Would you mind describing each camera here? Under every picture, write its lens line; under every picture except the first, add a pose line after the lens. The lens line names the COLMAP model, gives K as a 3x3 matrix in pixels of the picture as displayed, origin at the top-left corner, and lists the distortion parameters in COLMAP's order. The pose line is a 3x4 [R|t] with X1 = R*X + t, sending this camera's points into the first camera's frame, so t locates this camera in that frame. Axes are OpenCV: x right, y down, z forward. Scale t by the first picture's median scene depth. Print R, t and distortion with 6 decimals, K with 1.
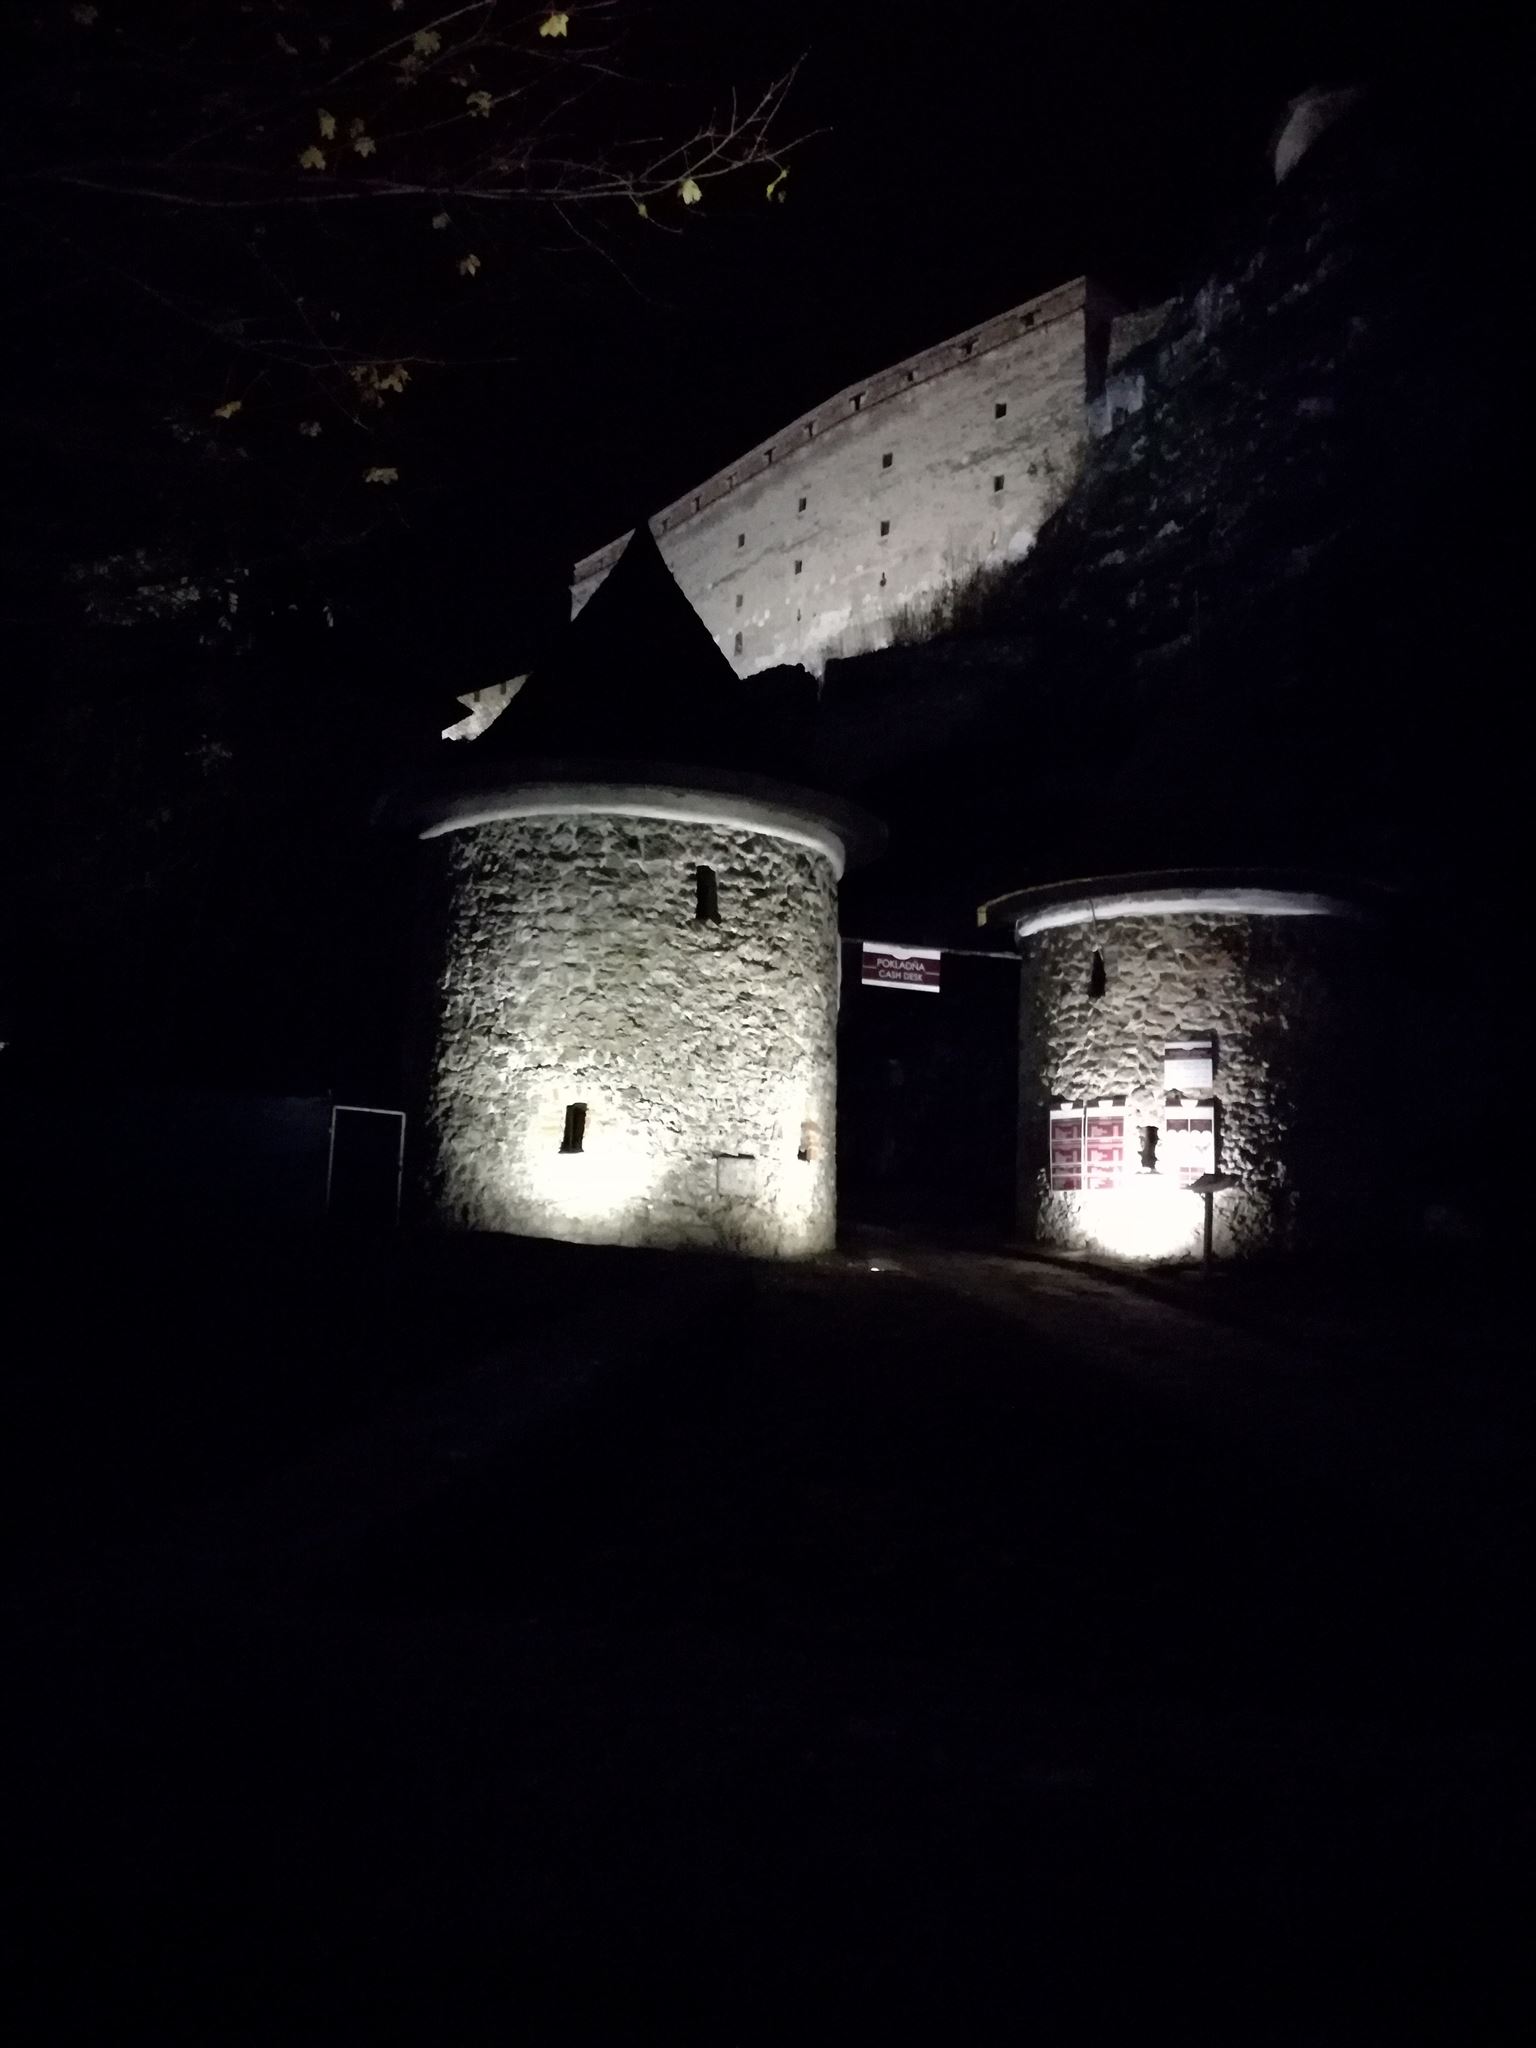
lens RADIAL K [[1615.2, 0, 766.3], [0, 1615.2, 1026.7], [0, 0, 1]] dist [0.043296, -0.039021]
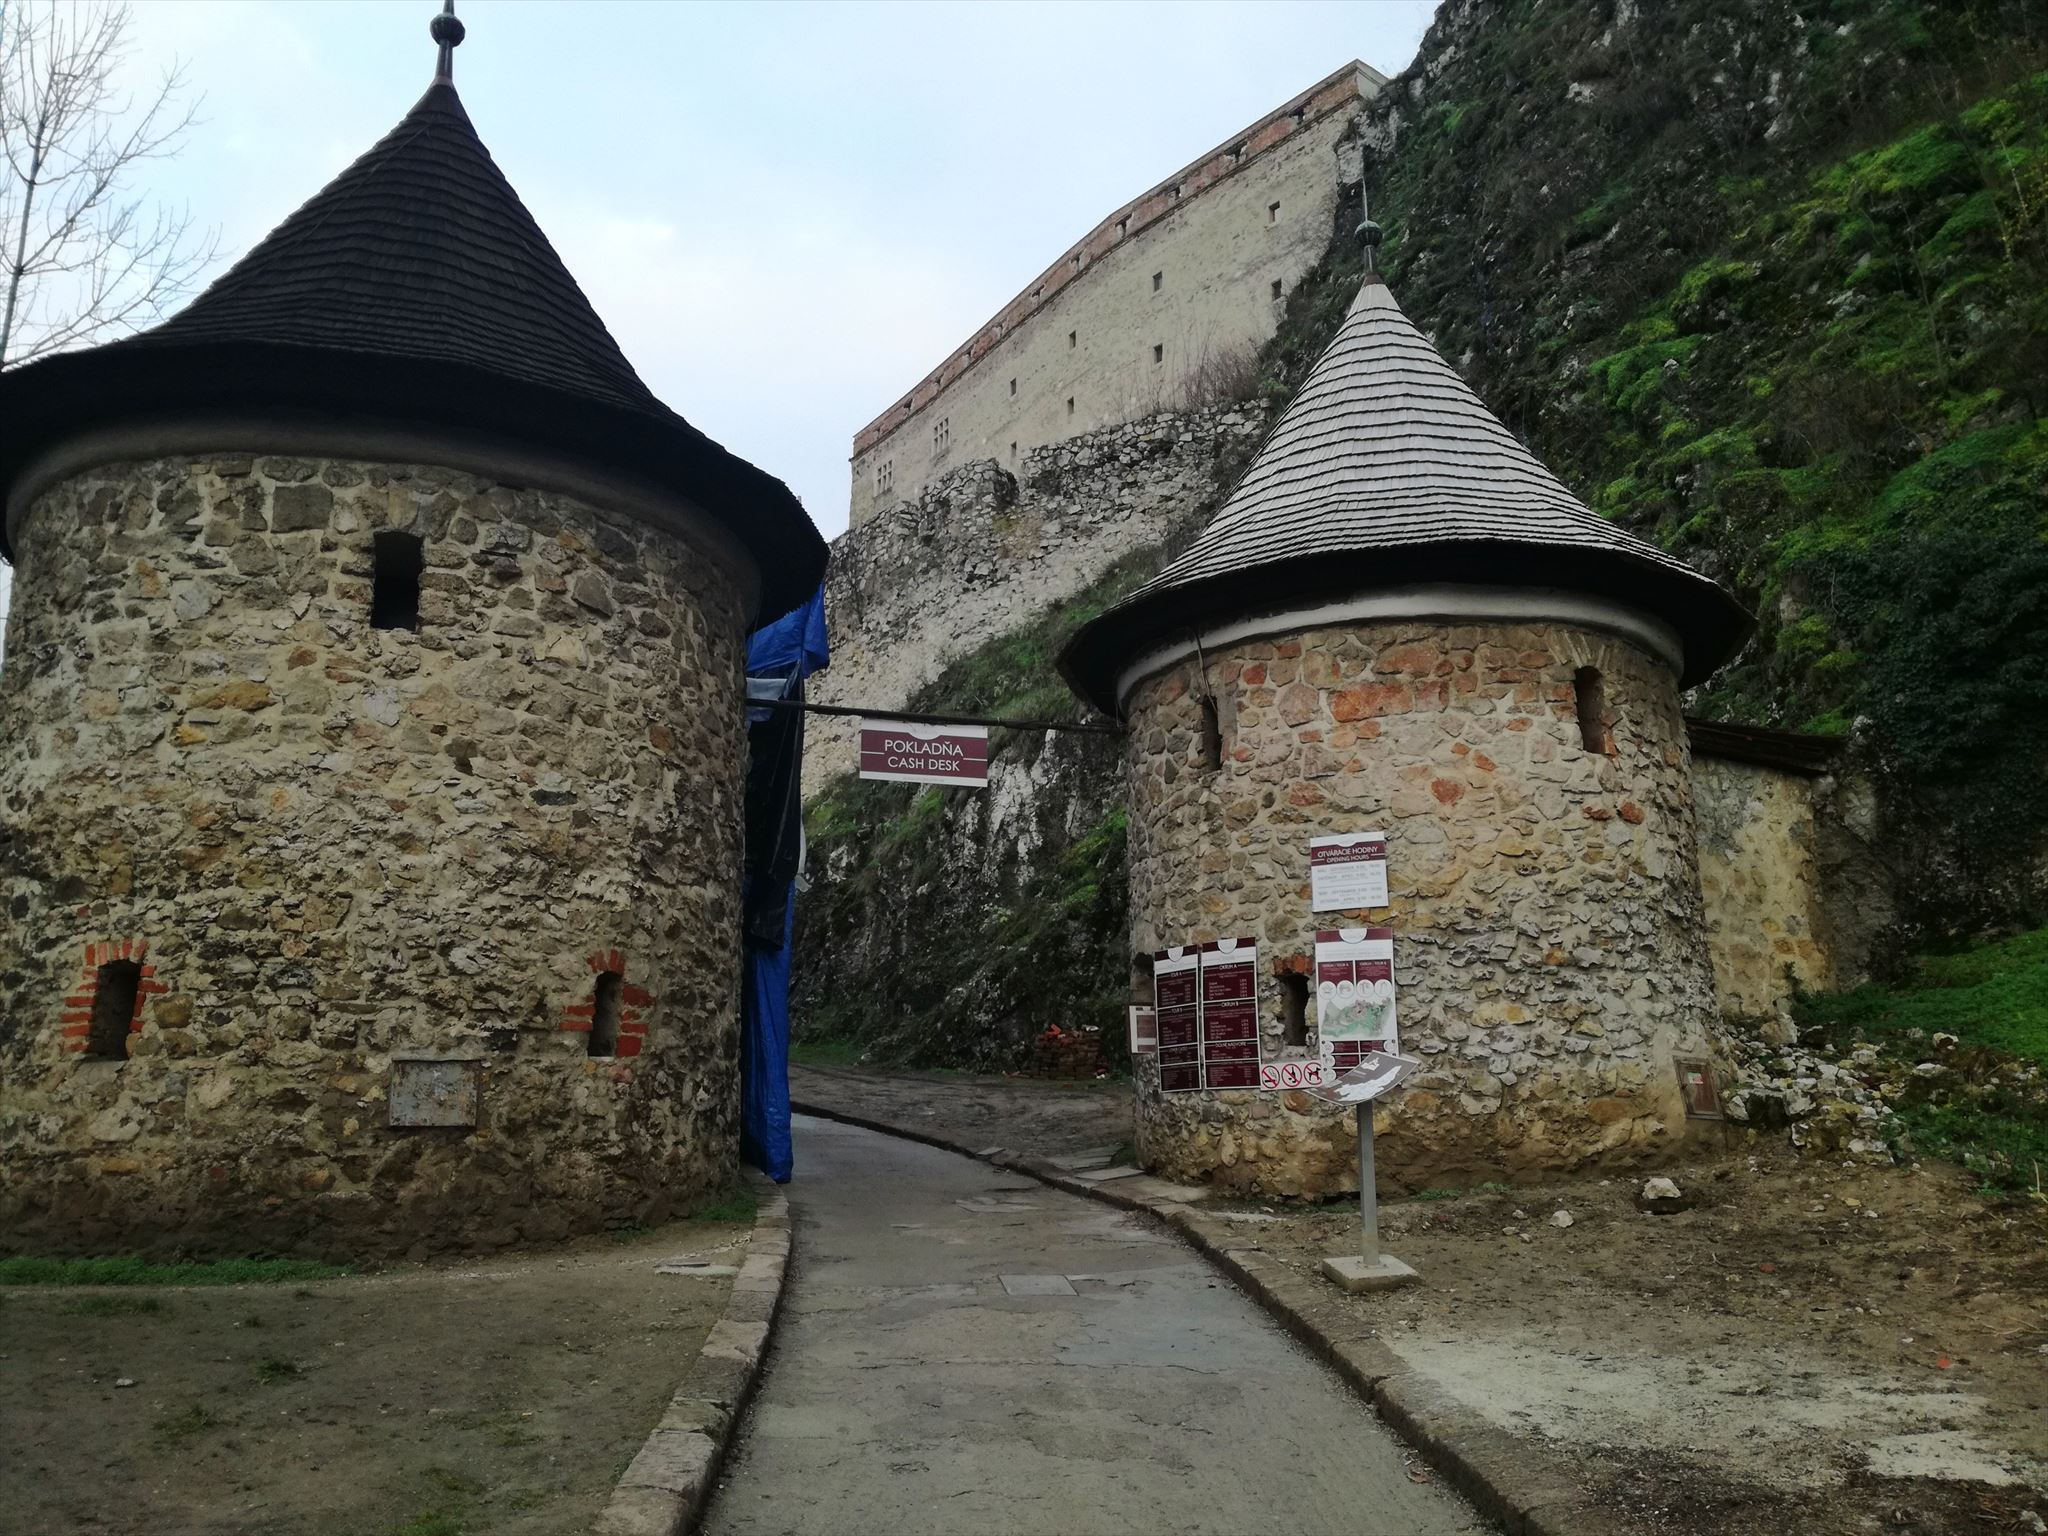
lens RADIAL K [[1615.2, 0, 1024.3], [0, 1615.2, 763.1], [0, 0, 1]] dist [0.043296, -0.039021]
pose [[0.995664, -0.052546, -0.076766, 0.180940], [0.044453, 0.993627, -0.103582, 0.039003], [0.081719, 0.099720, 0.991654, 0.368369]]
